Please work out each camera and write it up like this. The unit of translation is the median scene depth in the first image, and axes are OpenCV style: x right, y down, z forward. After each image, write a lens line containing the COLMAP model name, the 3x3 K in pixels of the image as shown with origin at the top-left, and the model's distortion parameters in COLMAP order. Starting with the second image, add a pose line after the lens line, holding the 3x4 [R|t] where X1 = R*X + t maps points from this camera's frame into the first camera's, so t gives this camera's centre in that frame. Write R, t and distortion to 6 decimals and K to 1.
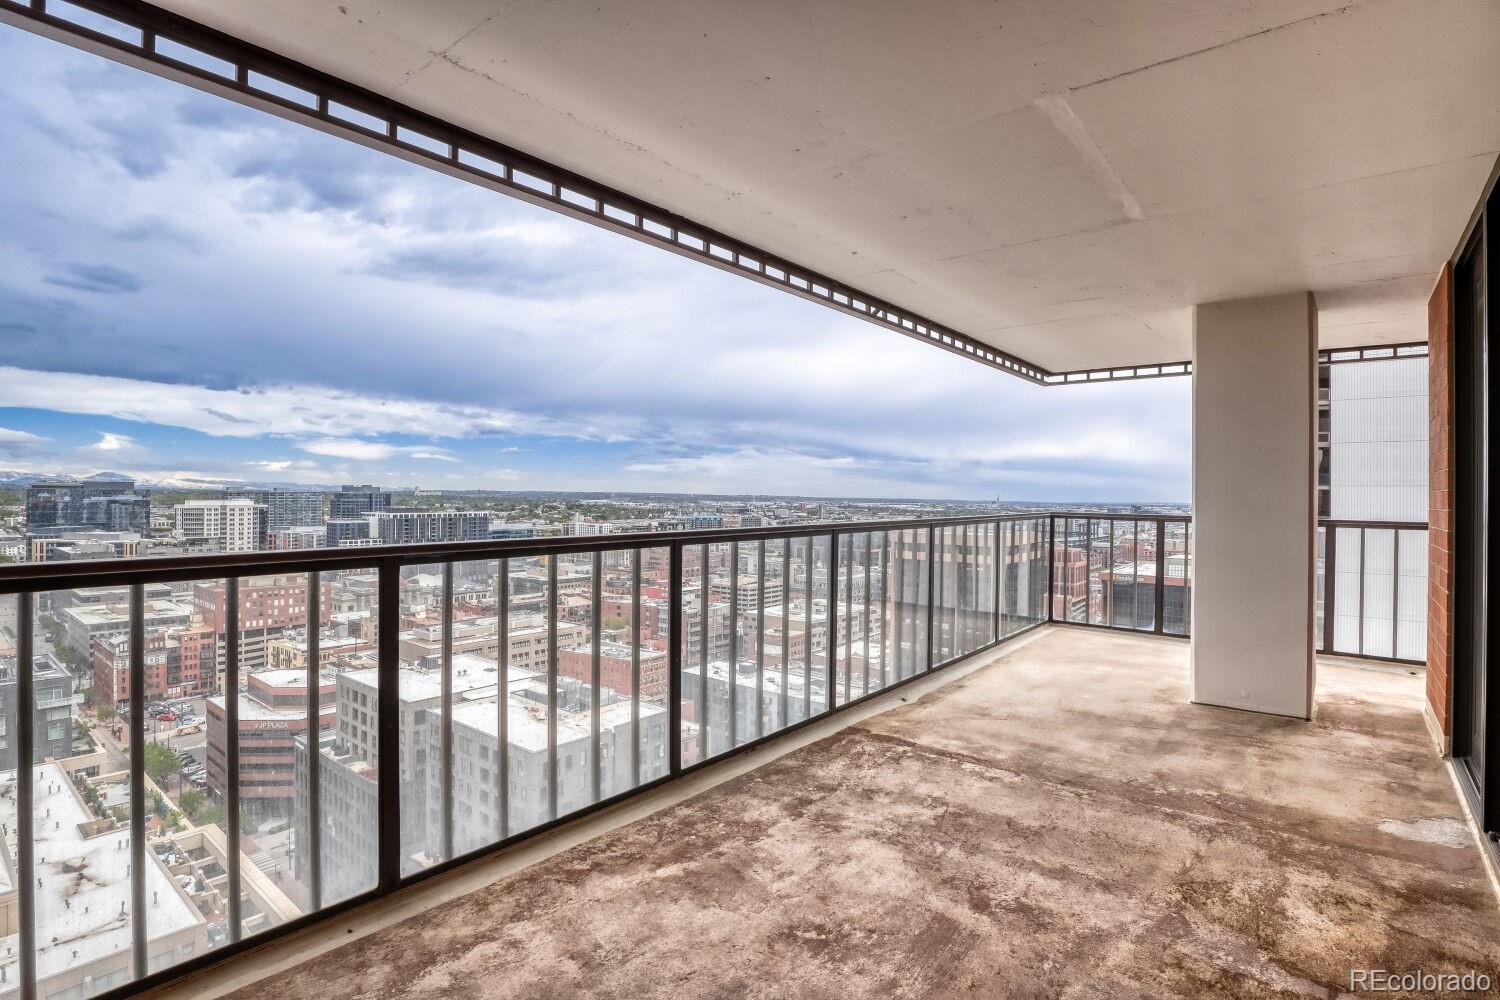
lens RADIAL K [[736.9, 0, 748.5], [0, 736.9, 495.1], [0, 0, 1]] dist [-0.017722, 0.002353]
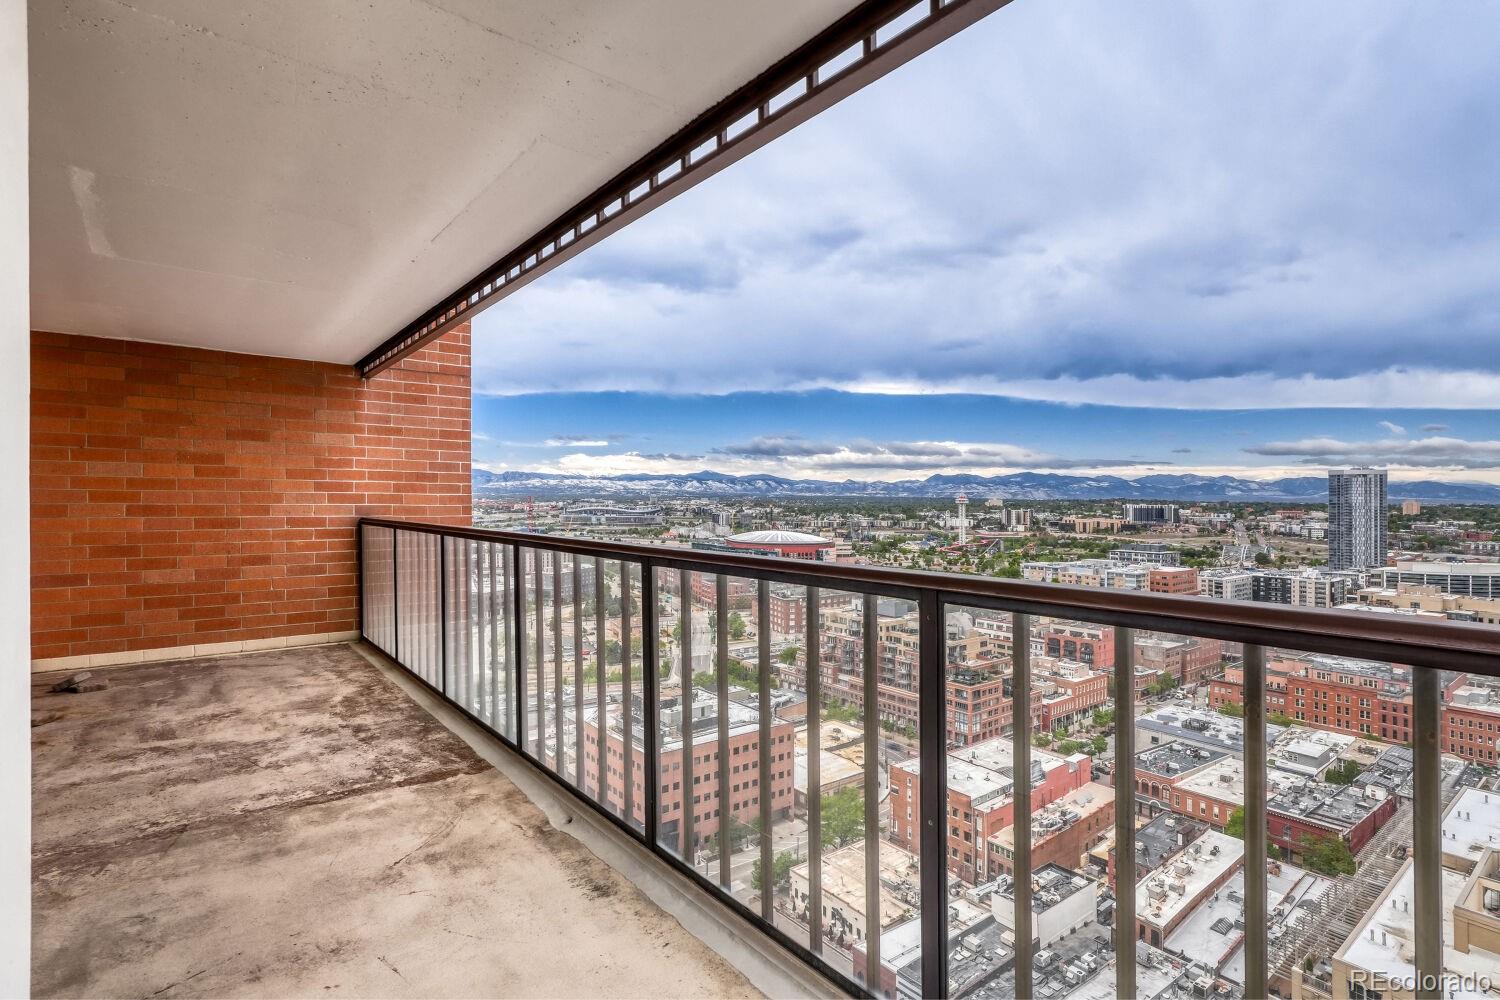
lens RADIAL K [[736.9, 0, 748.3], [0, 736.9, 504.4], [0, 0, 1]] dist [-0.017722, 0.002353]
pose [[-0.210654, -0.012209, -0.977484, 1.070851], [-0.012217, 0.999877, -0.009856, 0.023045], [0.977484, 0.009866, -0.210777, 1.735338]]
